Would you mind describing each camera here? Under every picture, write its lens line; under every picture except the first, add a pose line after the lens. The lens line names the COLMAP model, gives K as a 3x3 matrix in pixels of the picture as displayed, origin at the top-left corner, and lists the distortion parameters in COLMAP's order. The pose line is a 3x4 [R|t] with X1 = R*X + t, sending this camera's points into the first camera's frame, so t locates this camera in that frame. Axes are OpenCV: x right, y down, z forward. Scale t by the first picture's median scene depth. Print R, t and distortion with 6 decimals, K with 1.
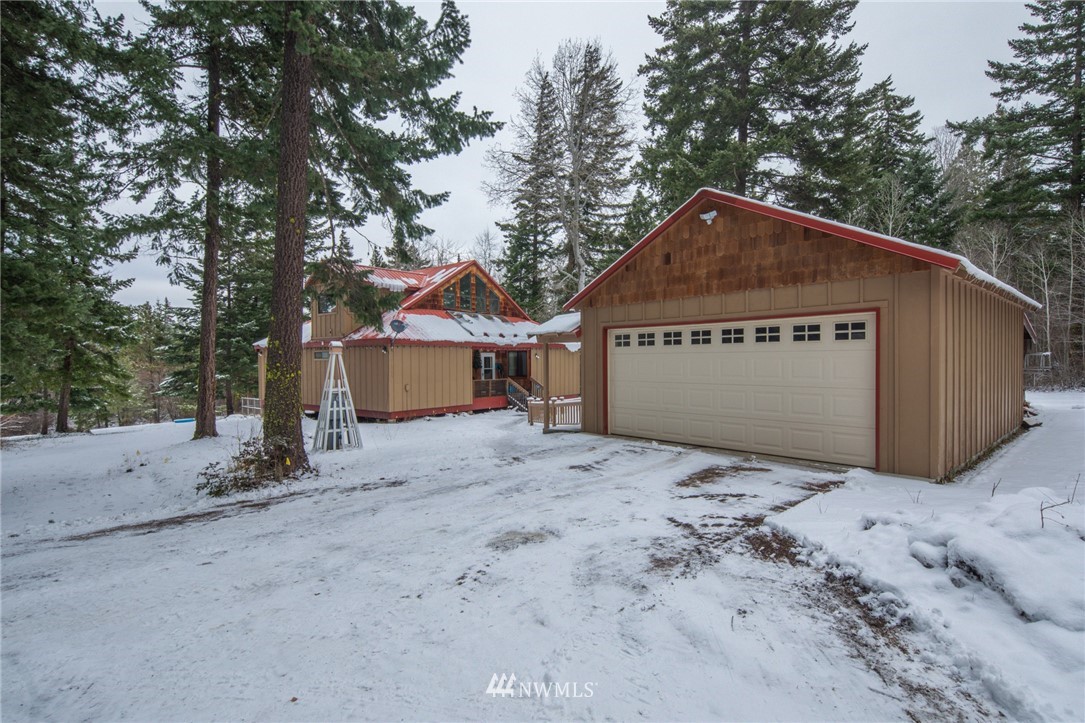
lens RADIAL K [[520.9, 0, 550.9], [0, 520.9, 368.3], [0, 0, 1]] dist [0.003711, -0.001568]
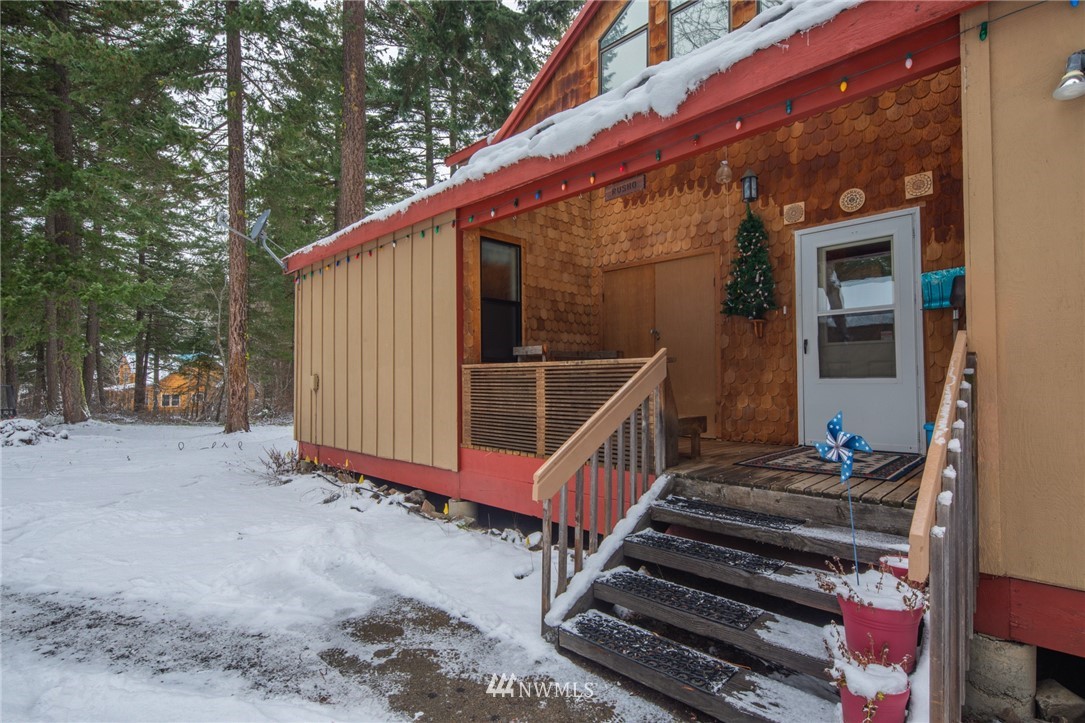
lens RADIAL K [[520.9, 0, 550.9], [0, 520.9, 368.3], [0, 0, 1]] dist [0.003711, -0.001568]
pose [[-0.090986, -0.015516, -0.995731, 0.060883], [-0.012711, 0.999815, -0.014418, 0.024066], [0.995771, 0.011345, -0.091166, 0.926963]]
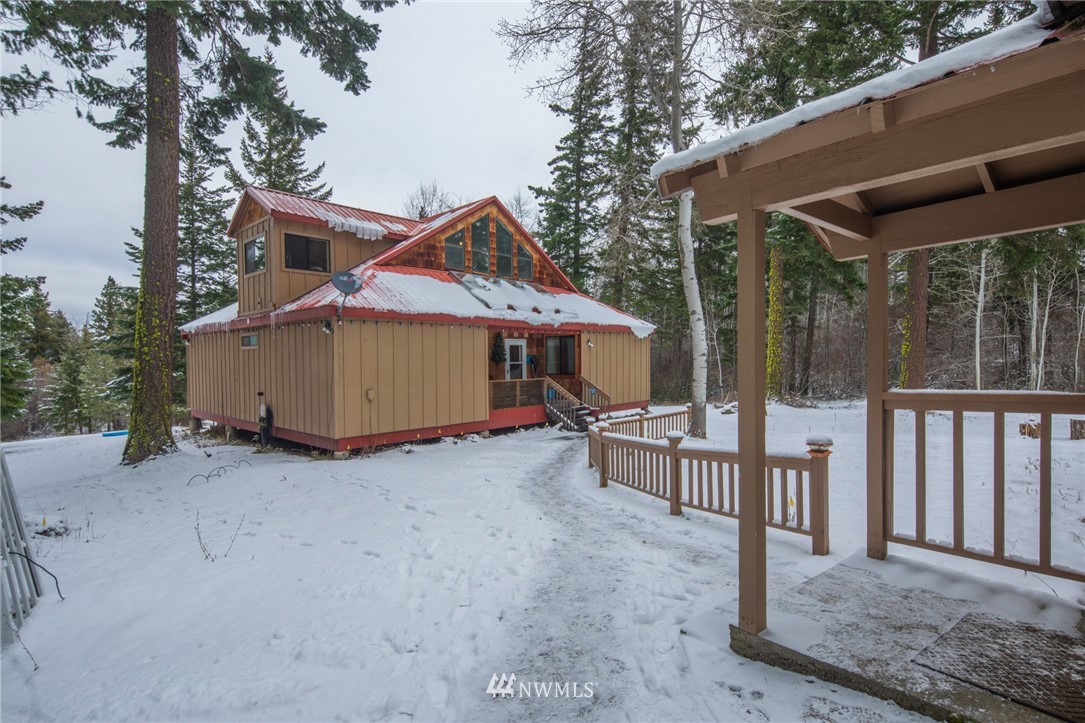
lens RADIAL K [[520.9, 0, 550.9], [0, 520.9, 368.3], [0, 0, 1]] dist [0.003711, -0.001568]
pose [[0.997773, -0.001467, -0.066692, -0.032007], [0.001672, 0.999994, 0.003017, 0.005731], [0.066687, -0.003122, 0.997769, 0.344406]]
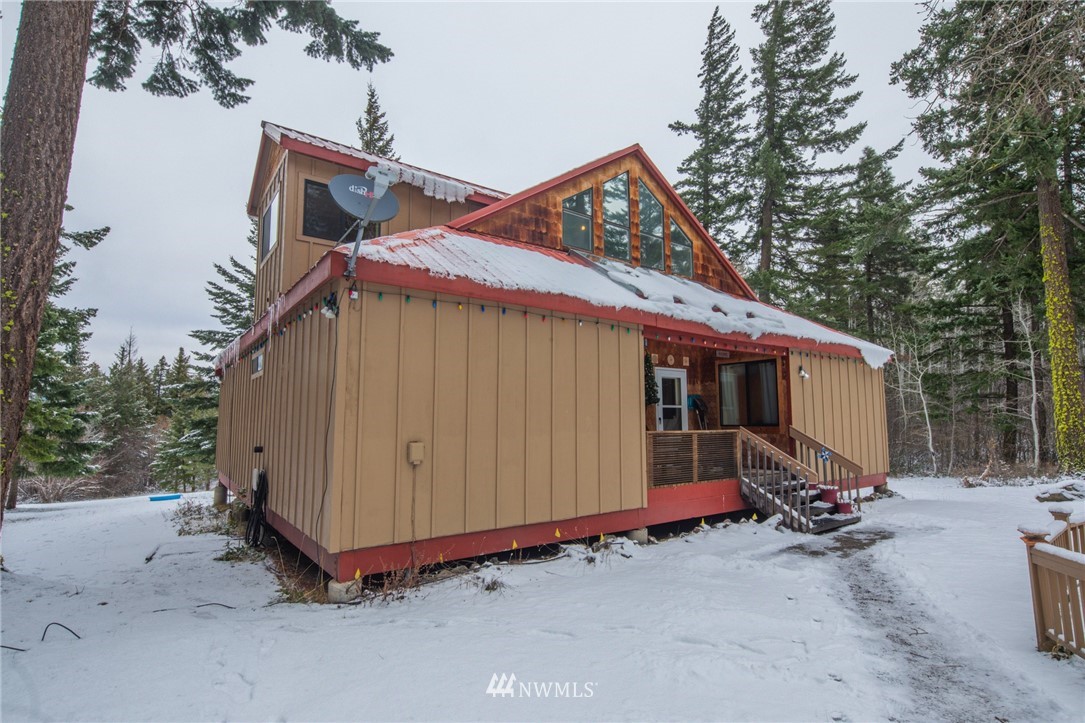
lens RADIAL K [[520.9, 0, 550.9], [0, 520.9, 368.3], [0, 0, 1]] dist [0.003711, -0.001568]
pose [[0.967264, -0.023614, -0.252670, -0.109291], [-0.006486, 0.993036, -0.117637, 0.019910], [0.253689, 0.115425, 0.960375, 0.586187]]
